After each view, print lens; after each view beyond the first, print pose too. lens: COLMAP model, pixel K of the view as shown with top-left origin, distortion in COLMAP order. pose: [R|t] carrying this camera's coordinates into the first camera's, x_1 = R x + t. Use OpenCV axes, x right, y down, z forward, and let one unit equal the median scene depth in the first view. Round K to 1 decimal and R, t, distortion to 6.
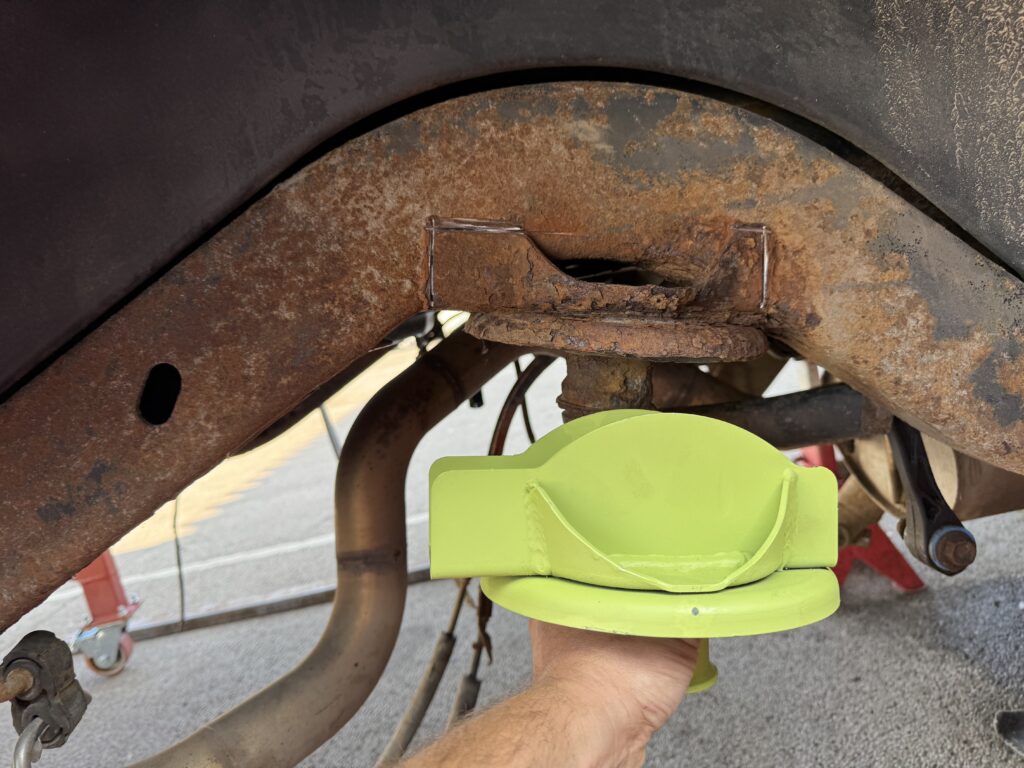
lens RADIAL K [[723.1, 0, 531.4], [0, 723.1, 388.3], [0, 0, 1]] dist [0.008218, -0.014565]
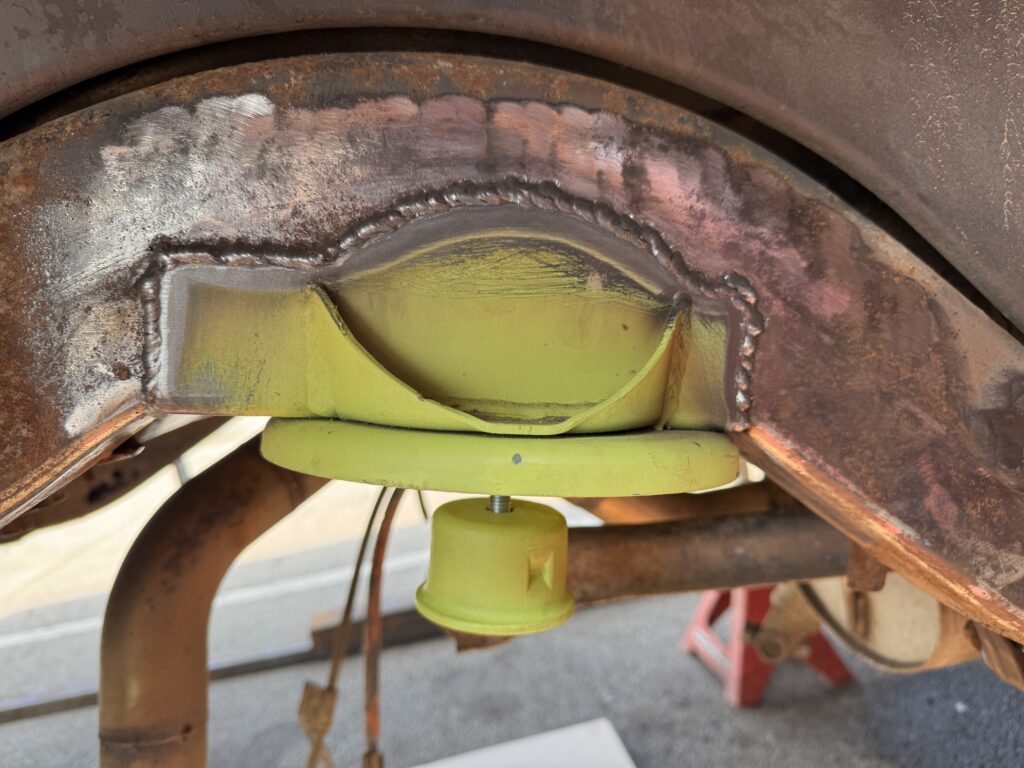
lens RADIAL K [[723.1, 0, 513.3], [0, 723.1, 387.9], [0, 0, 1]] dist [0.008218, -0.014565]
pose [[0.995271, 0.035982, 0.090228, 0.075847], [-0.032019, 0.998474, -0.044988, -0.113835], [-0.091709, 0.041886, 0.994905, 0.390430]]
